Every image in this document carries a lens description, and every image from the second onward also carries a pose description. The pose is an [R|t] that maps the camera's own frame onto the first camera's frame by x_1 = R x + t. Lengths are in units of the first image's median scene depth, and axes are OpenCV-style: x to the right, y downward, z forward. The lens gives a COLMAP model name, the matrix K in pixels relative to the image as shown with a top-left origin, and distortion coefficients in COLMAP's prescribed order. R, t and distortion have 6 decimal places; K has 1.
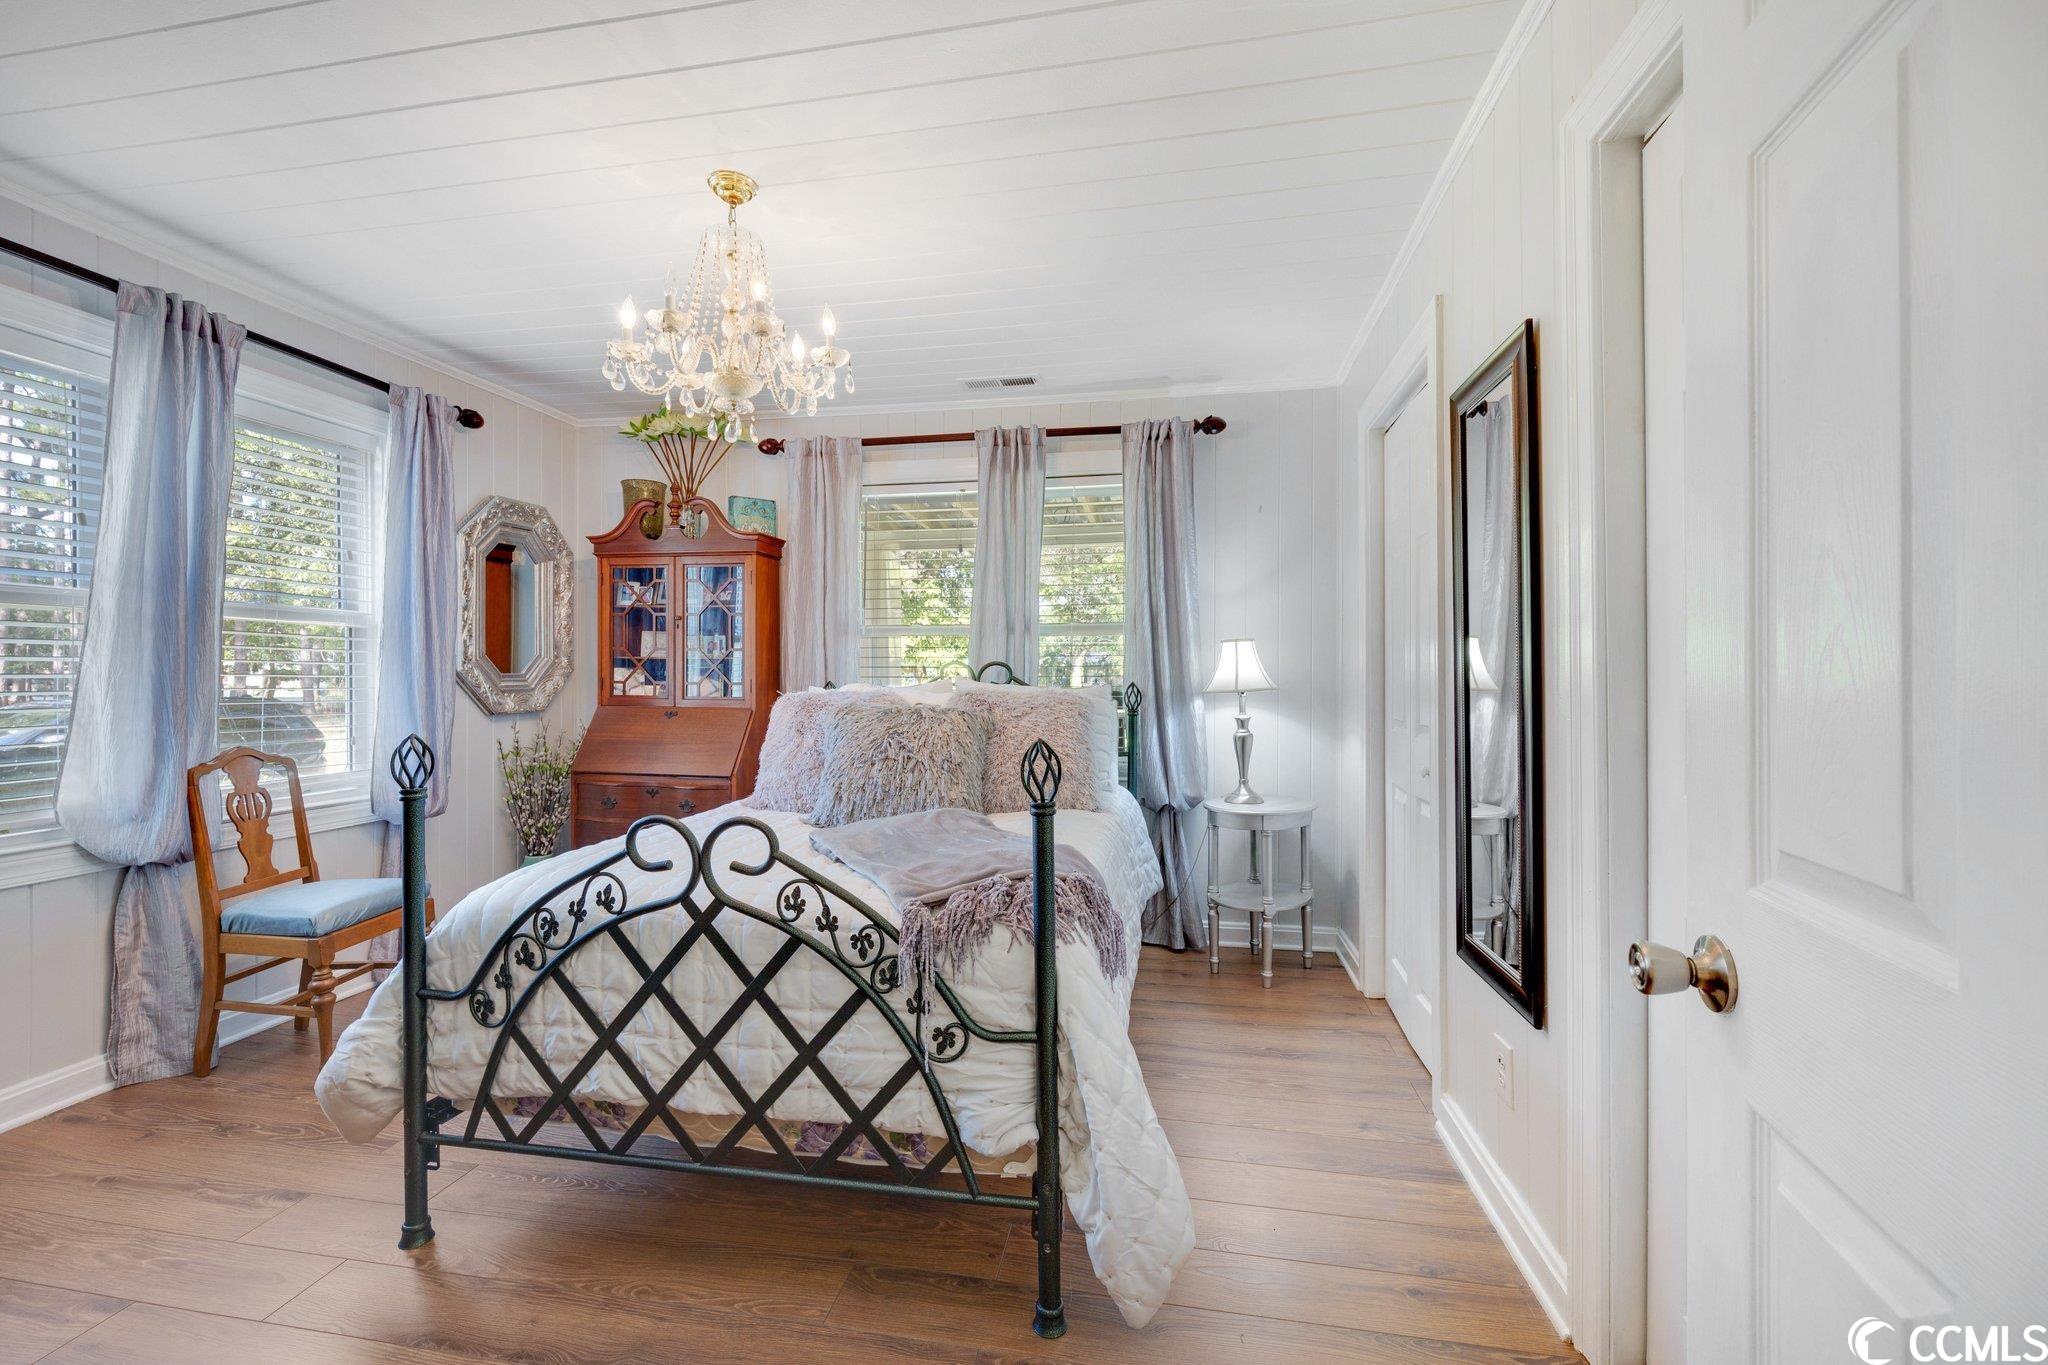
lens RADIAL K [[816.1, 0, 1023.6], [0, 816.1, 677.1], [0, 0, 1]] dist [-0.011641, -0.000130]
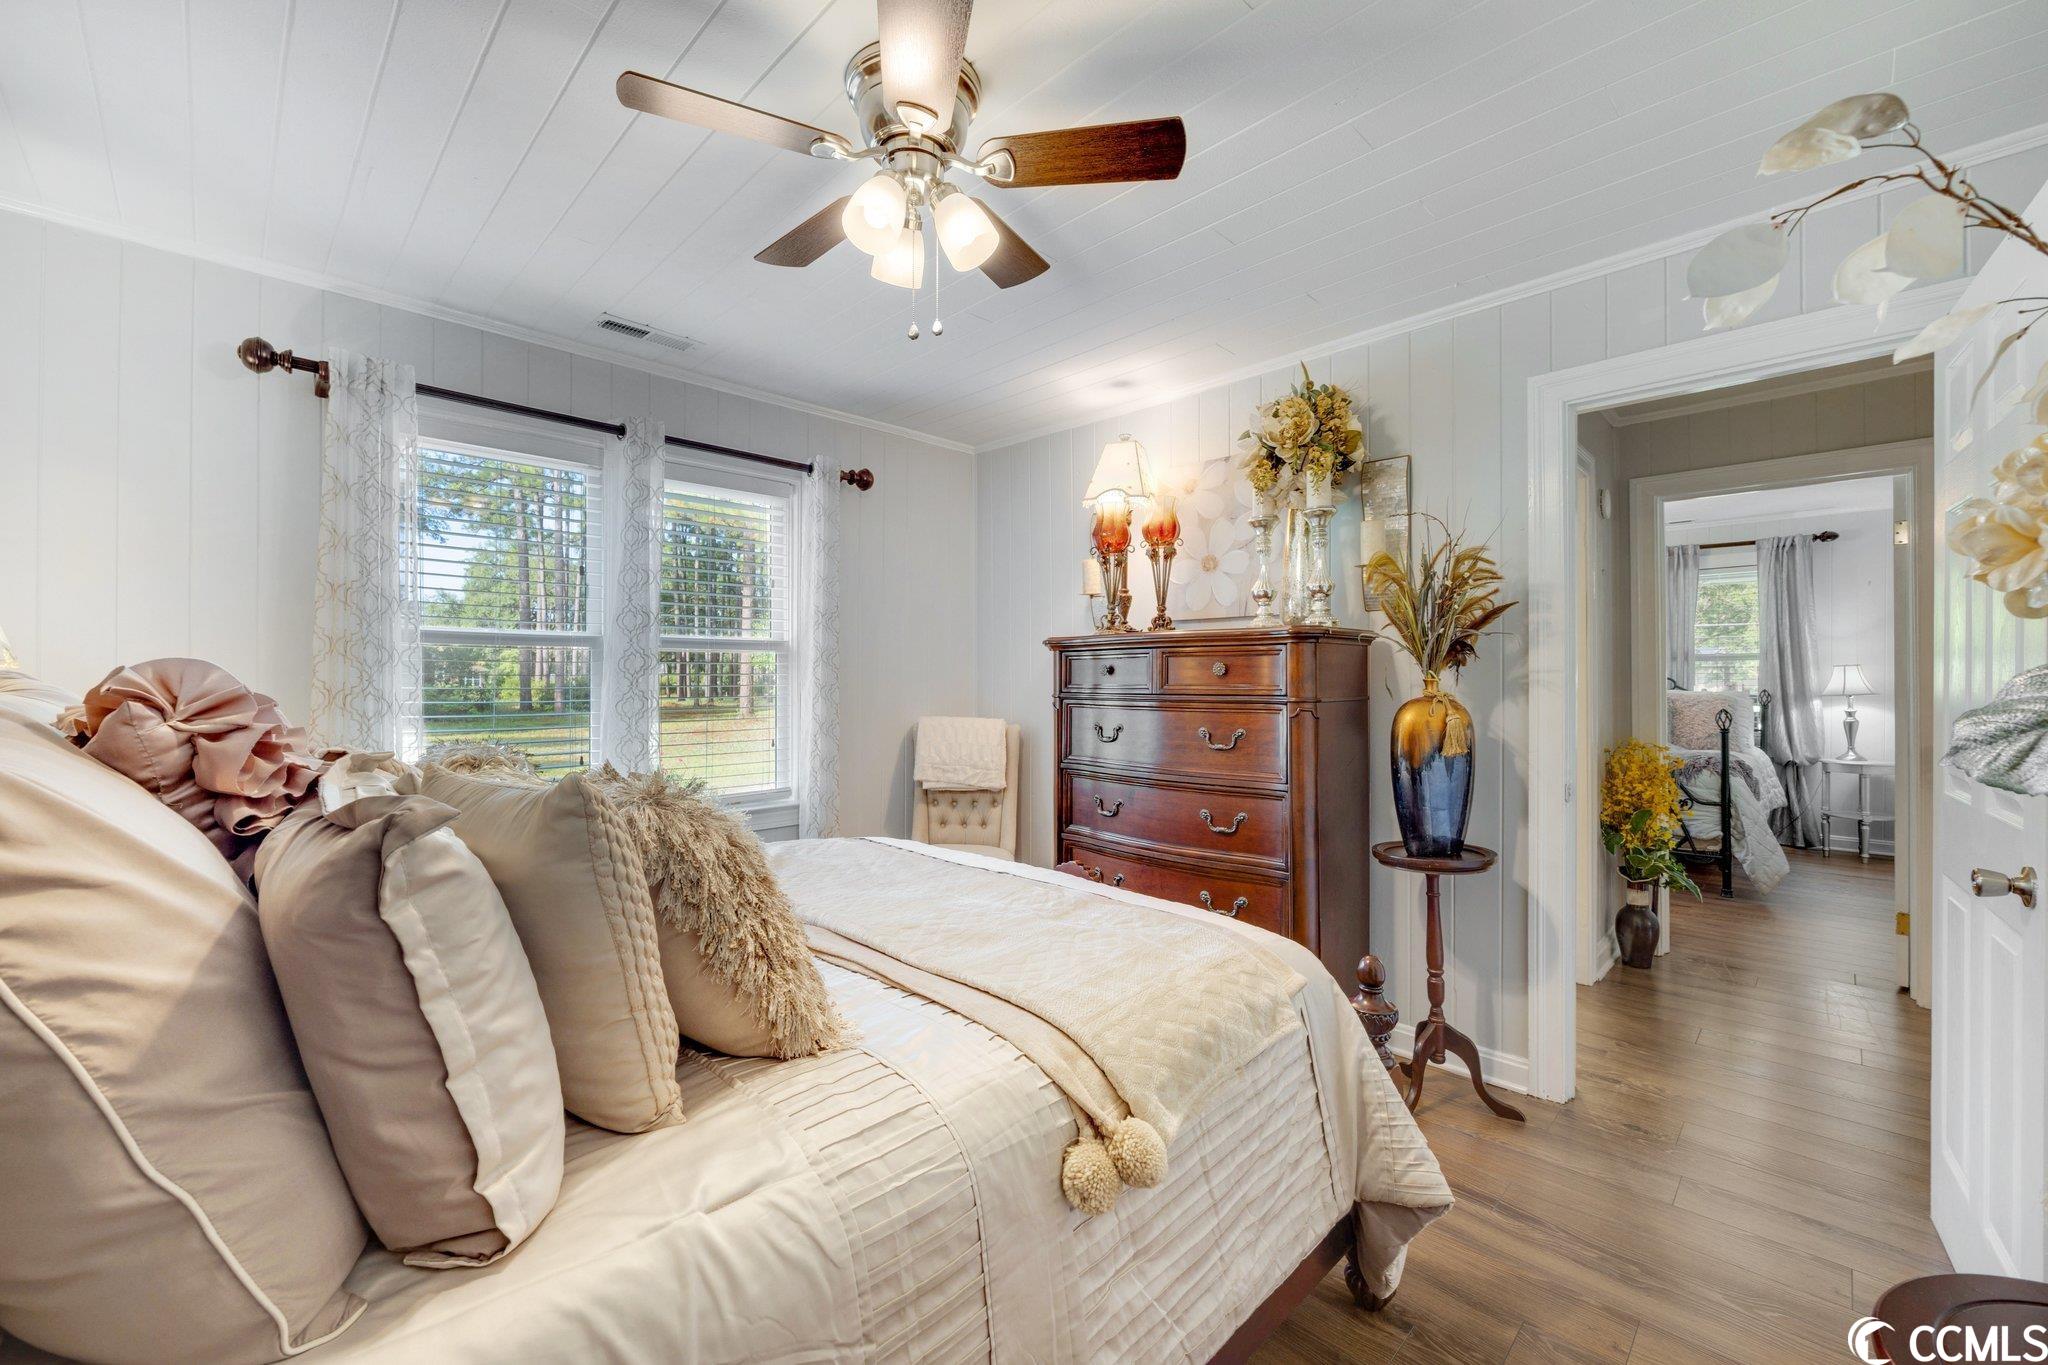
lens RADIAL K [[816.1, 0, 1020.9], [0, 816.1, 681.4], [0, 0, 1]] dist [-0.011641, -0.000130]
pose [[0.816914, 0.001303, -0.576758, -0.169627], [-0.001442, 0.999999, 0.000217, -0.008140], [0.576758, 0.000654, 0.816915, -1.330478]]
